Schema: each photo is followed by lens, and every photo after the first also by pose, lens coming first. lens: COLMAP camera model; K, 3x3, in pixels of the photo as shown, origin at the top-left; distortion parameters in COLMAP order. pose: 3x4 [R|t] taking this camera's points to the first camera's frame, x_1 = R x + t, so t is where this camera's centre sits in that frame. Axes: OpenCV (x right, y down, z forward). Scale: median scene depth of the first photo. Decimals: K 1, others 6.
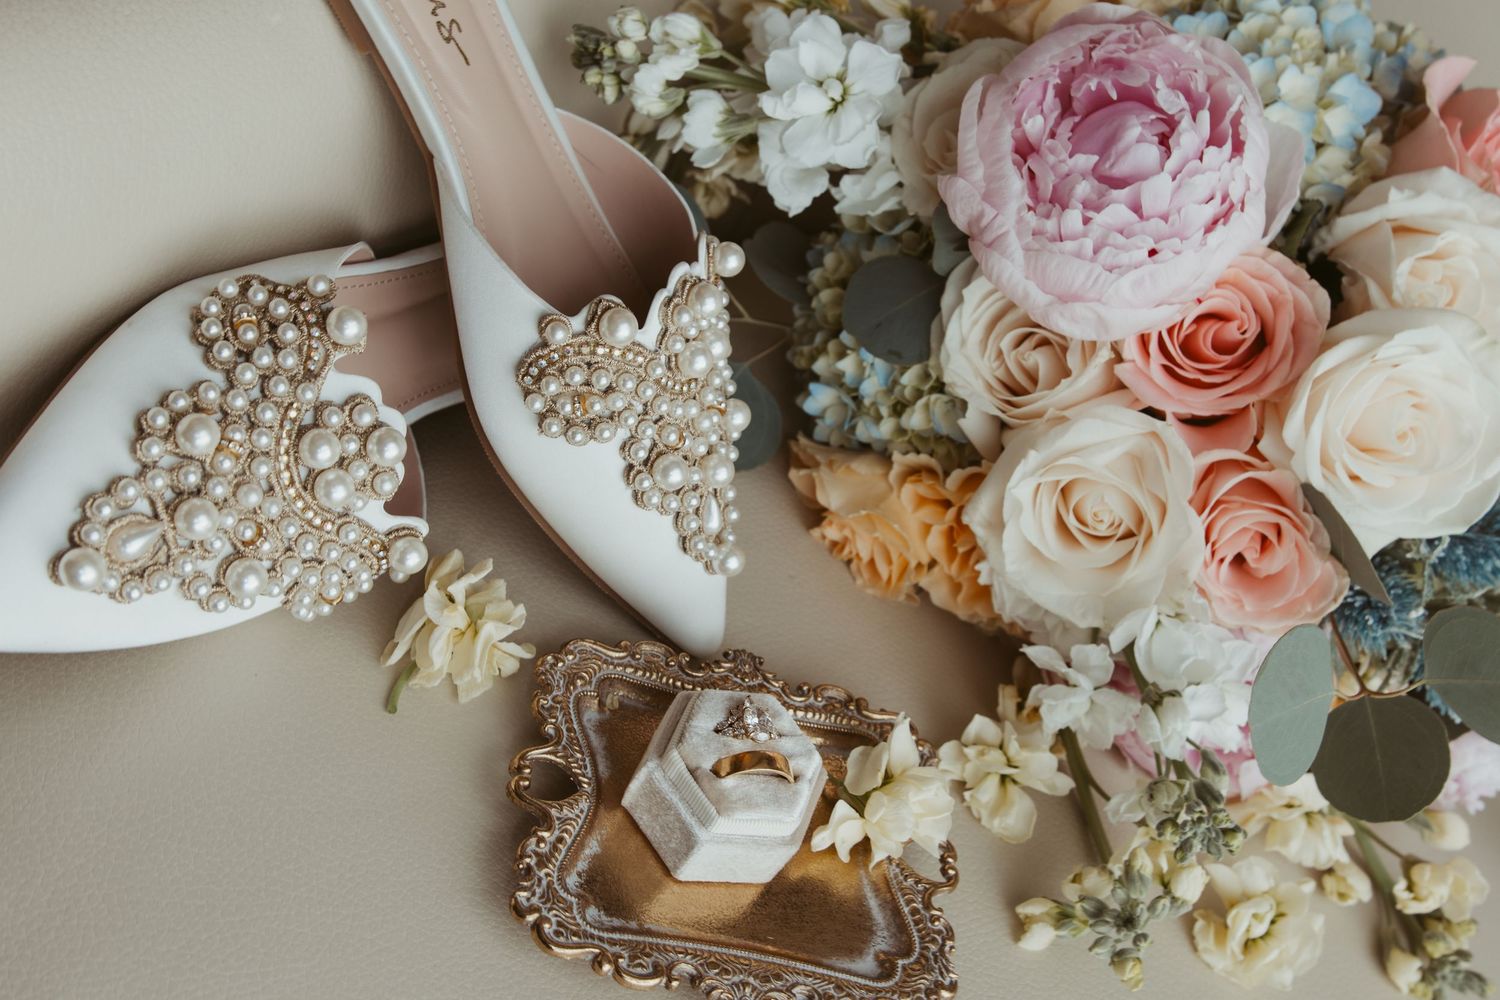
lens RADIAL K [[1761.4, 0, 750.0], [0, 1761.4, 500.0], [0, 0, 1]] dist [0.021452, 0.013981]
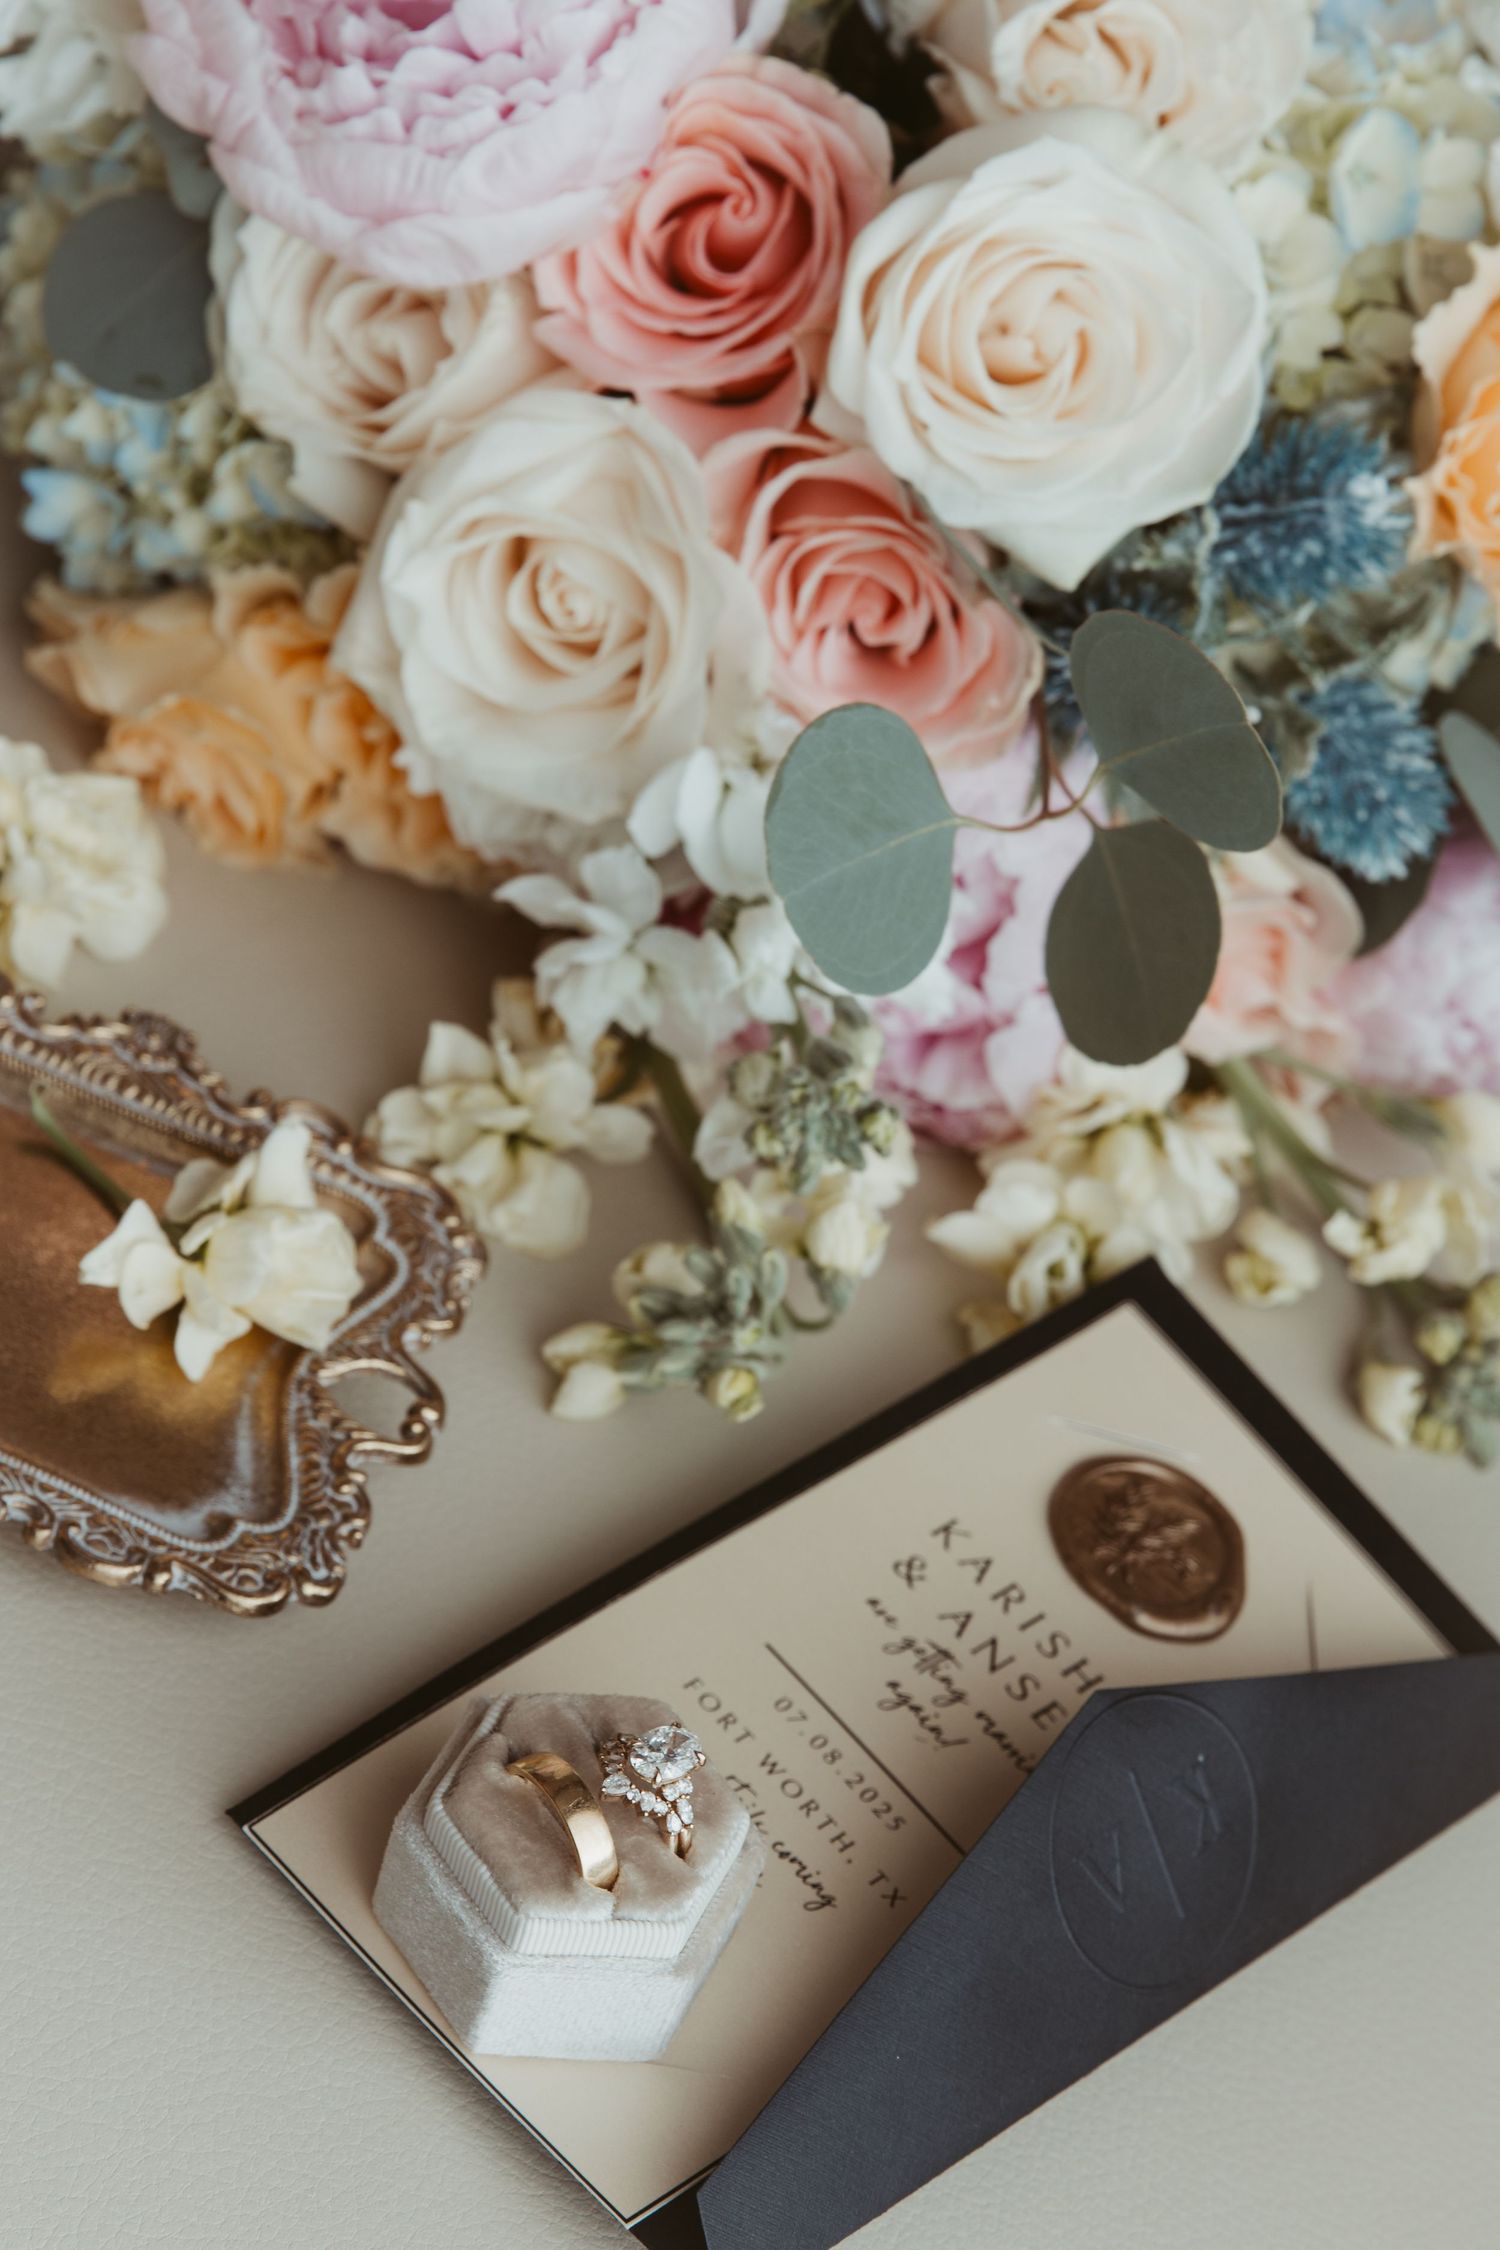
lens RADIAL K [[6510.4, 0, 750.0], [0, 6510.4, 1125.0], [0, 0, 1]] dist [0.817187, -21.358373]
pose [[0.980264, -0.196344, 0.023046, 0.172345], [0.196135, 0.980515, 0.011000, 0.148602], [-0.024757, -0.006263, 0.999674, -0.959593]]
